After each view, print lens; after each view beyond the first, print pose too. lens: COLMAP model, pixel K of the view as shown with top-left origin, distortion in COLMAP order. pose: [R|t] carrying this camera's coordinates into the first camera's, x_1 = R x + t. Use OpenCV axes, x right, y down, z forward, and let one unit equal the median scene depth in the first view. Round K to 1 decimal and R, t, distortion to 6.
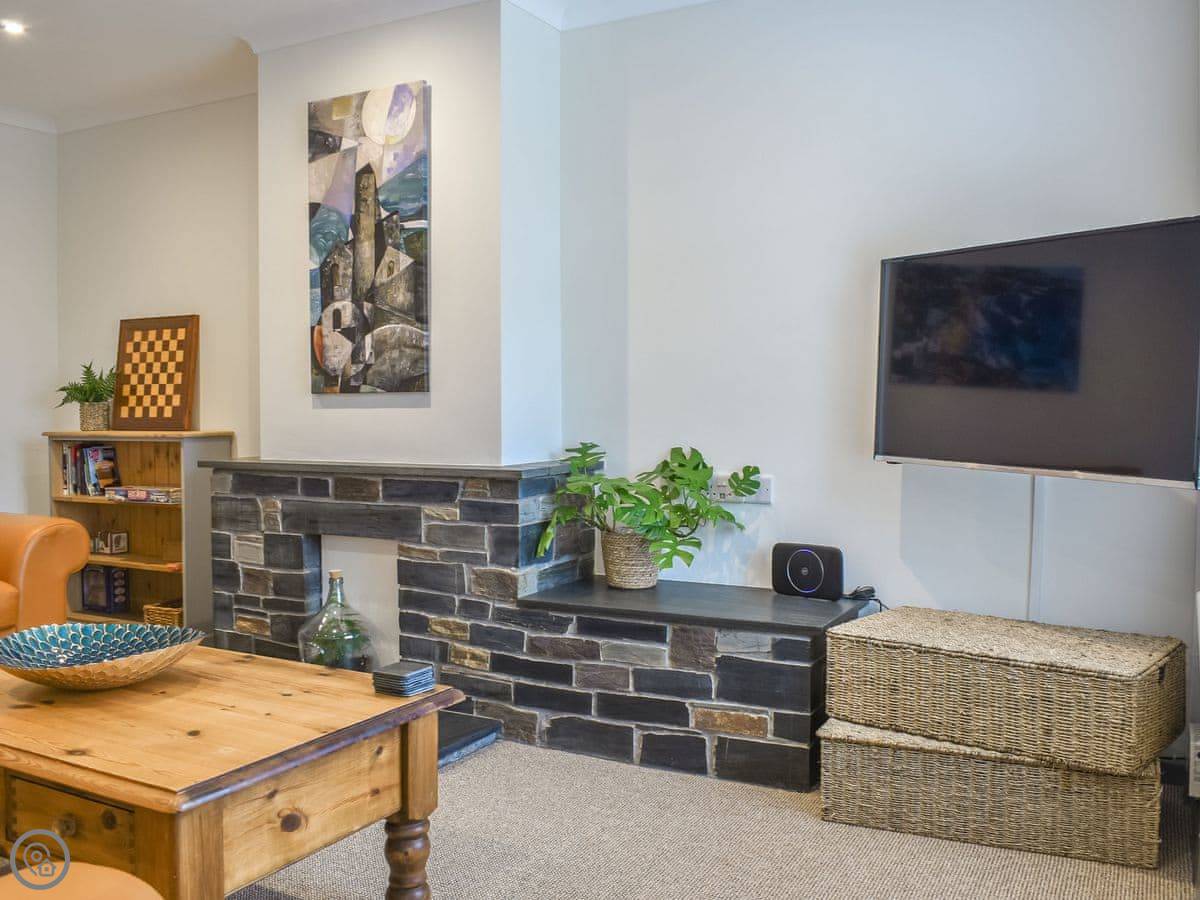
lens RADIAL K [[1043.3, 0, 608.5], [0, 1043.3, 410.7], [0, 0, 1]] dist [-0.062689, 0.009496]
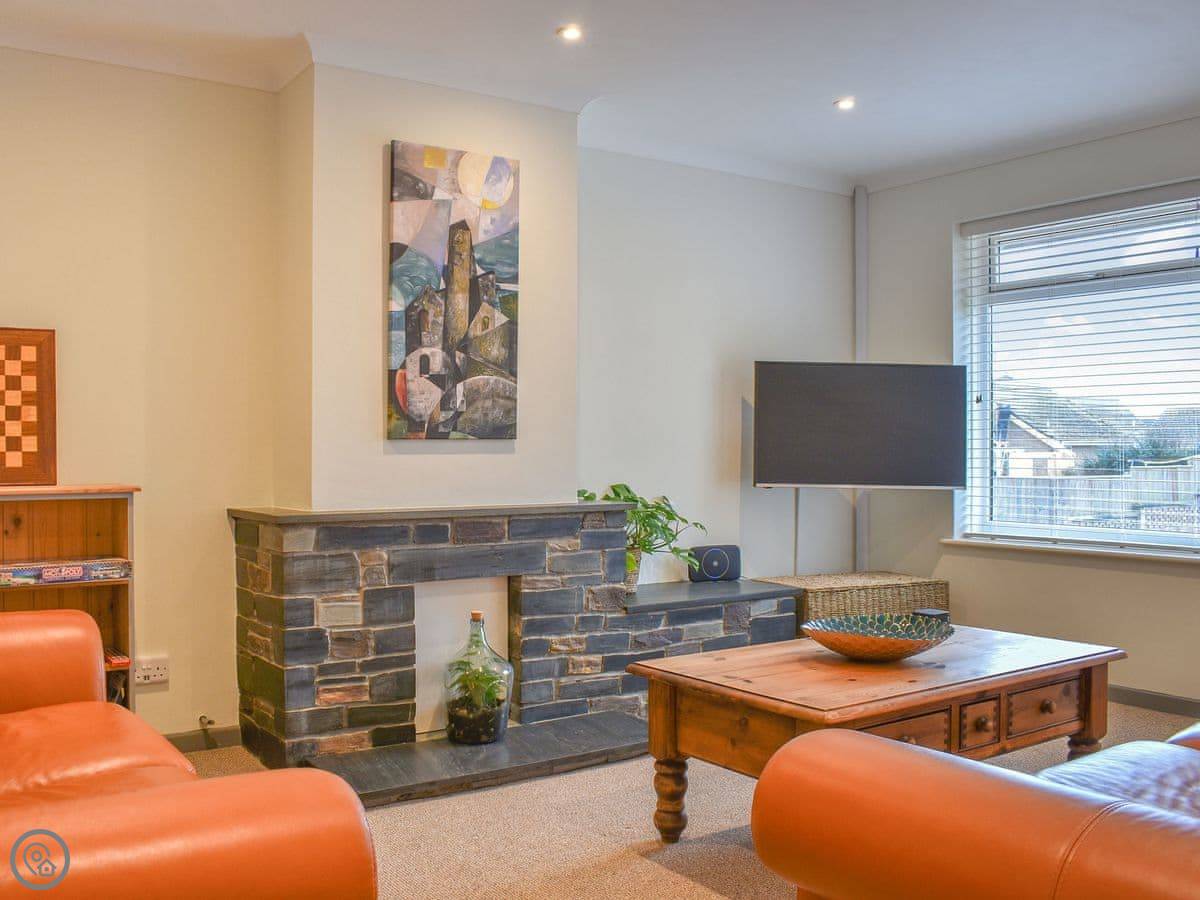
lens RADIAL K [[1024.0, 0, 599.5], [0, 1024.0, 421.2], [0, 0, 1]] dist [-0.084651, 0.002482]
pose [[0.491950, 0.029352, 0.870129, -1.059999], [0.006667, 0.999275, -0.037478, 0.003920], [-0.870598, 0.024239, 0.491397, 0.382392]]
